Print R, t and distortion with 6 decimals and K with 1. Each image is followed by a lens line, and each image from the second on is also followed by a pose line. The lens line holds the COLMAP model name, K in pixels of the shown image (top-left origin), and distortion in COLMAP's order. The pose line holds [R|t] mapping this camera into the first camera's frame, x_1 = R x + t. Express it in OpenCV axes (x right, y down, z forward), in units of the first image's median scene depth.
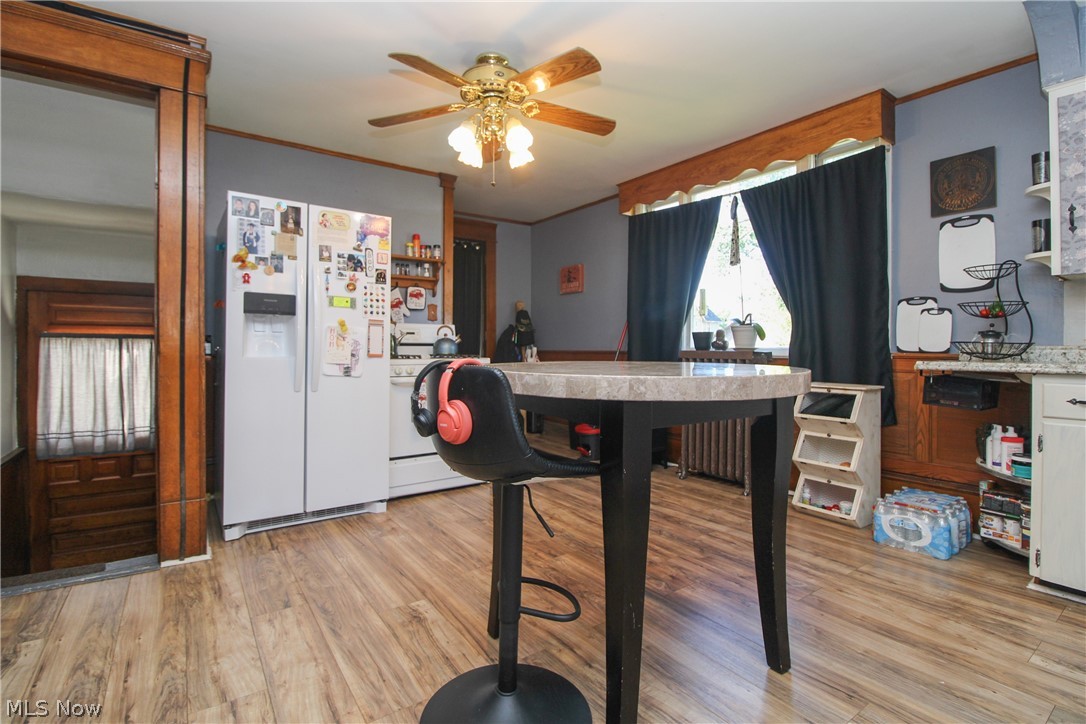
lens RADIAL K [[507.9, 0, 542.8], [0, 507.9, 346.7], [0, 0, 1]] dist [-0.000628, -0.011950]
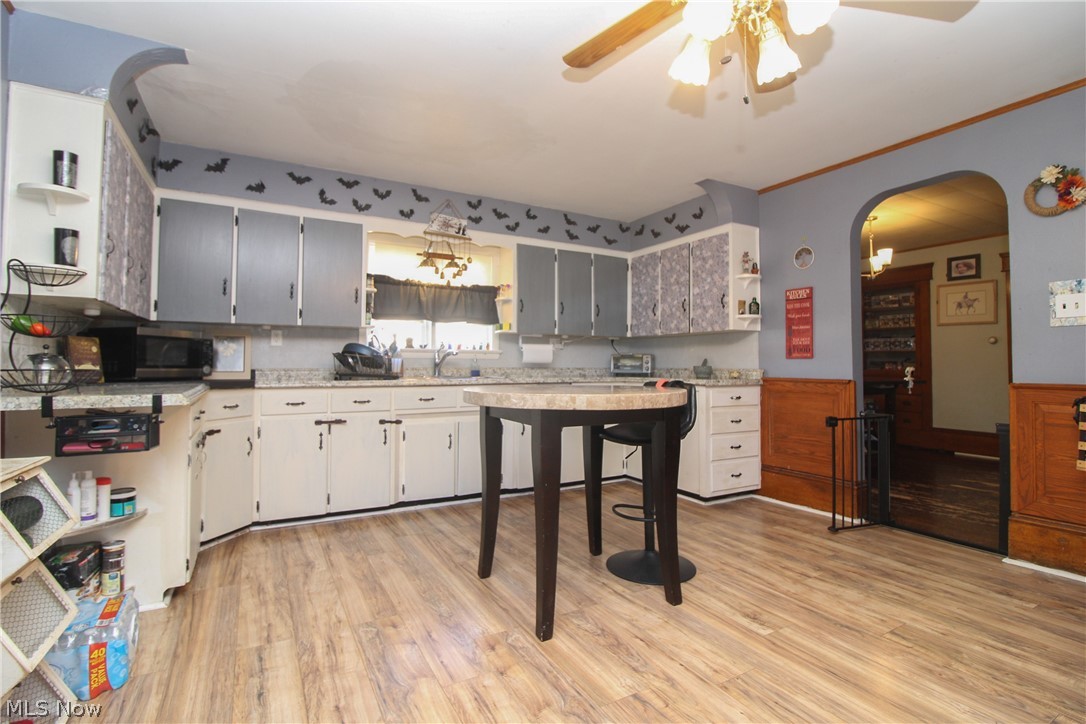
lens RADIAL K [[514.9, 0, 545.1], [0, 514.9, 349.5], [0, 0, 1]] dist [-0.001704, -0.000304]
pose [[-0.994903, -0.003716, 0.100765, 0.074297], [-0.006716, 0.999543, -0.029457, -0.019680], [-0.100610, -0.029983, -0.994474, 1.669454]]
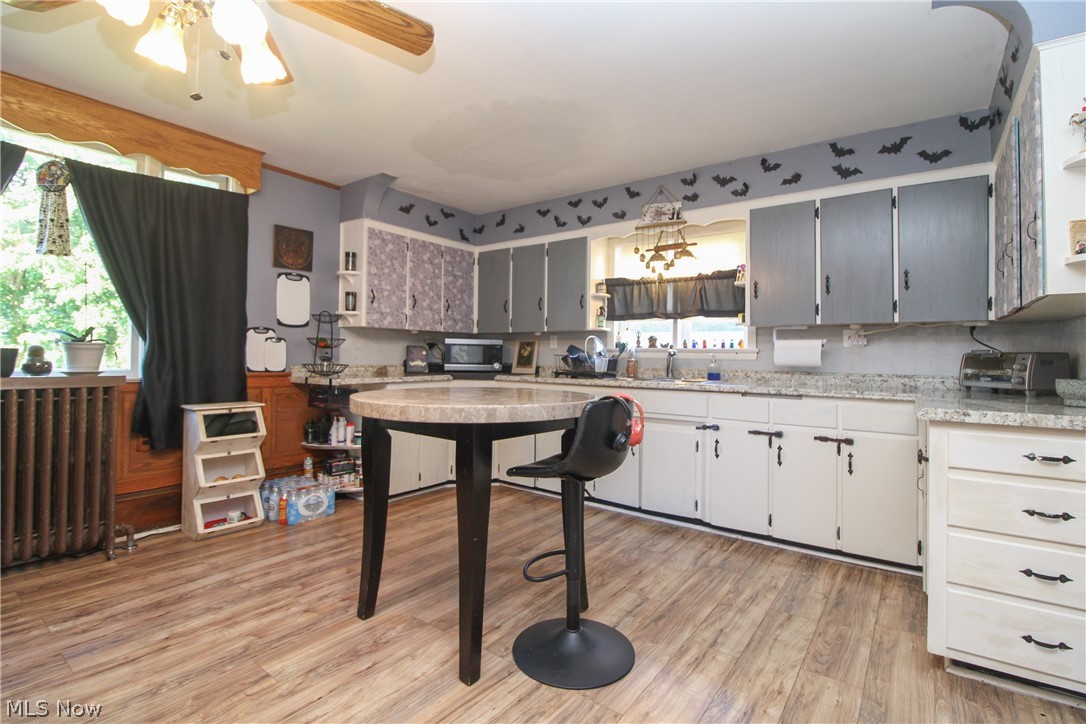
lens RADIAL K [[507.9, 0, 542.8], [0, 507.9, 346.7], [0, 0, 1]] dist [-0.000628, -0.011950]
pose [[-0.306543, 0.009684, 0.951808, -0.769055], [-0.012990, 0.999813, -0.014356, -0.048047], [-0.951768, -0.016765, -0.306360, 0.841180]]
